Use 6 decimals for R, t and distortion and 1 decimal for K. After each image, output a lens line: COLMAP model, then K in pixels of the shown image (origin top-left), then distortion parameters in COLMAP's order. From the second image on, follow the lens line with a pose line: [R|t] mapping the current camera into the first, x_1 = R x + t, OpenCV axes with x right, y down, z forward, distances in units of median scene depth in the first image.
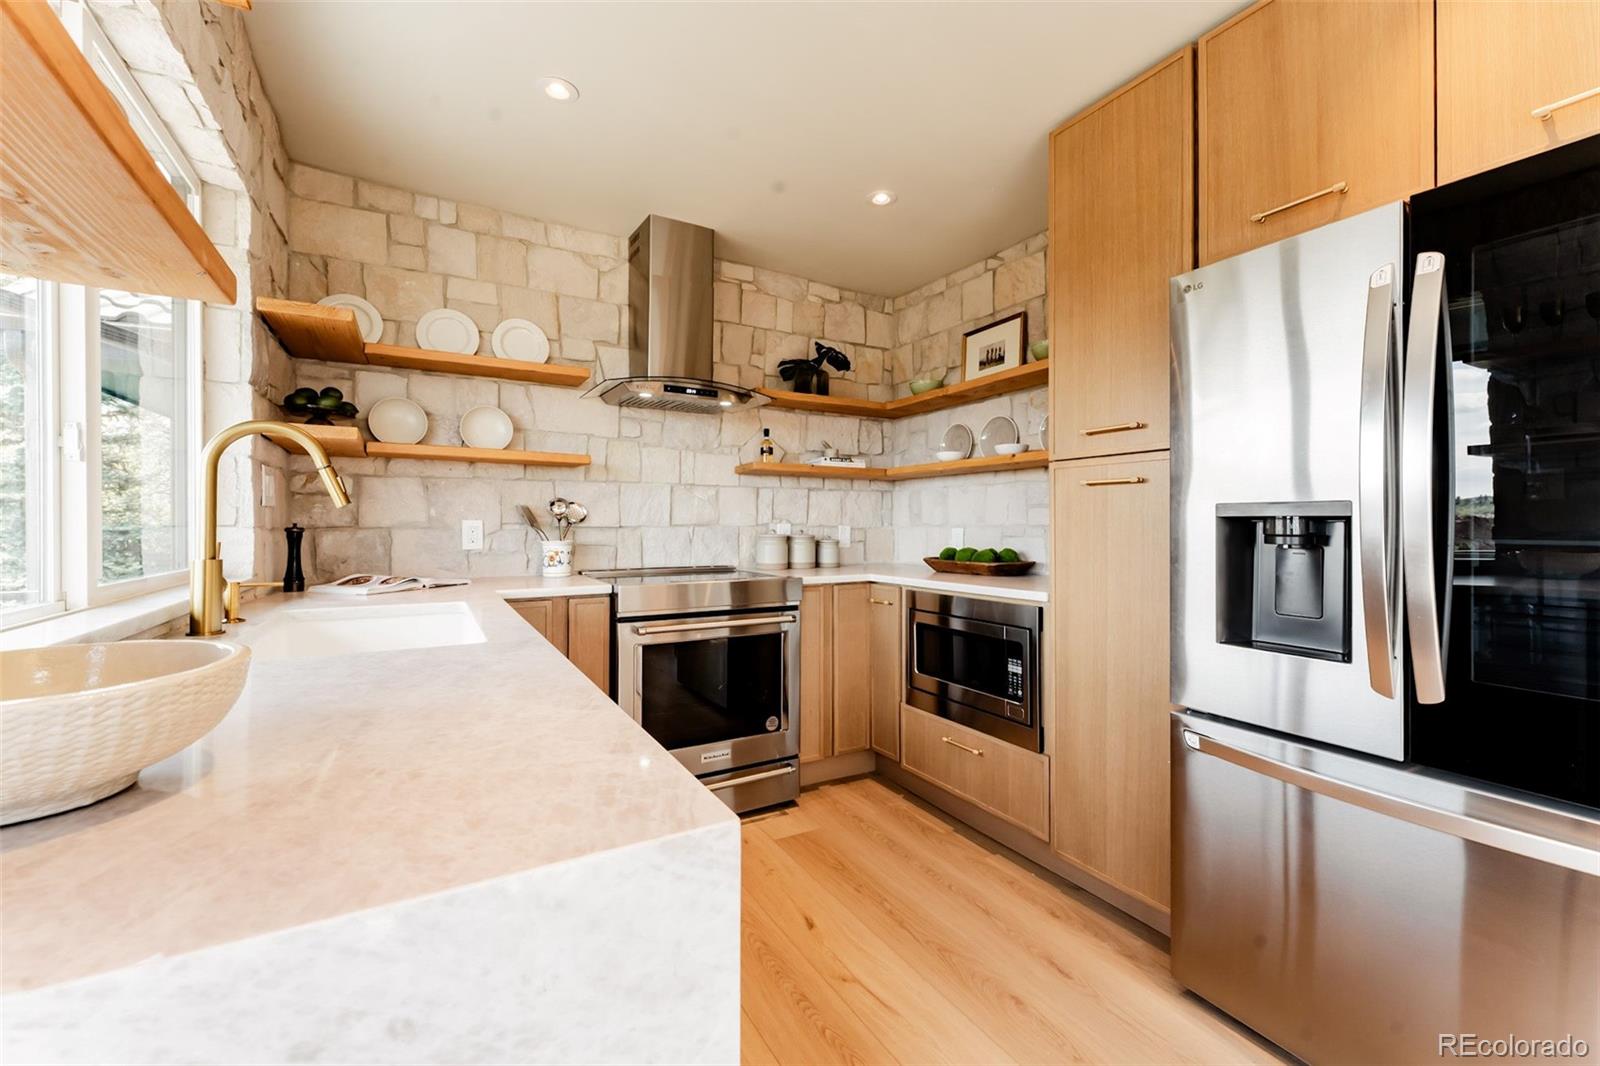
lens RADIAL K [[652.6, 0, 796.0], [0, 652.6, 524.6], [0, 0, 1]] dist [0.009848, 0.000316]
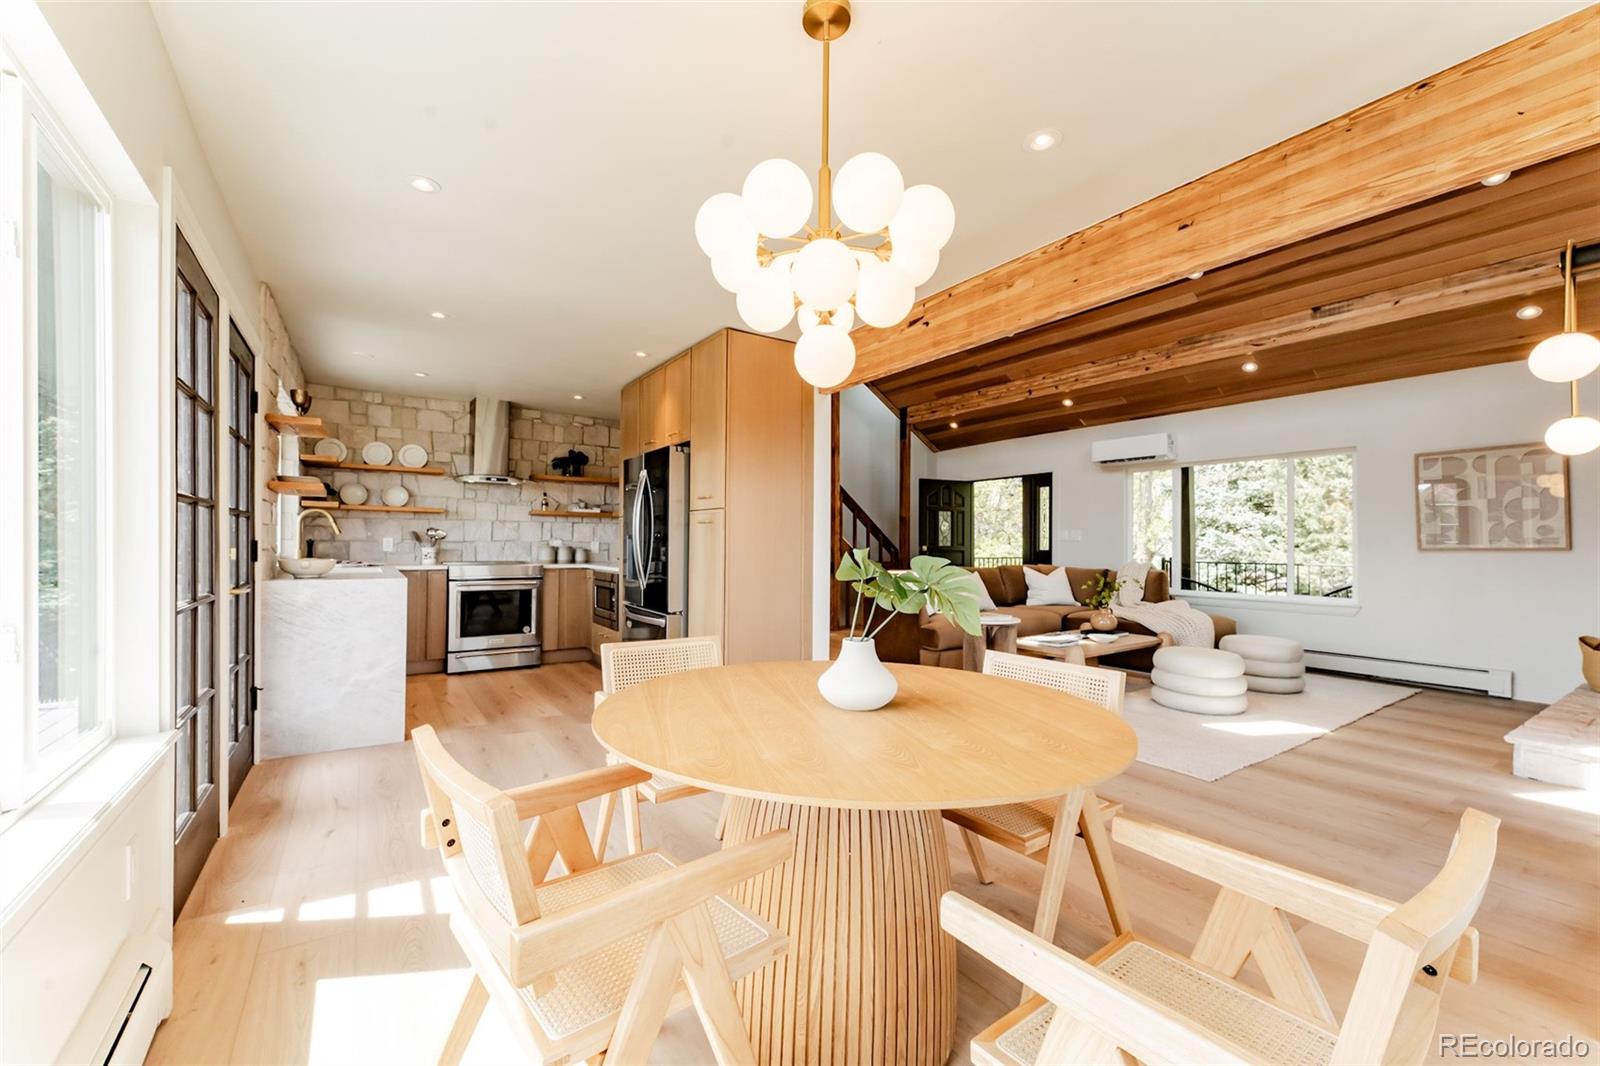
lens RADIAL K [[652.6, 0, 802.7], [0, 652.6, 539.7], [0, 0, 1]] dist [0.009848, 0.000316]
pose [[0.997587, 0.007311, 0.069038, 0.704000], [-0.007131, 0.999970, -0.002859, -0.003746], [-0.069057, 0.002360, 0.997610, -1.223998]]
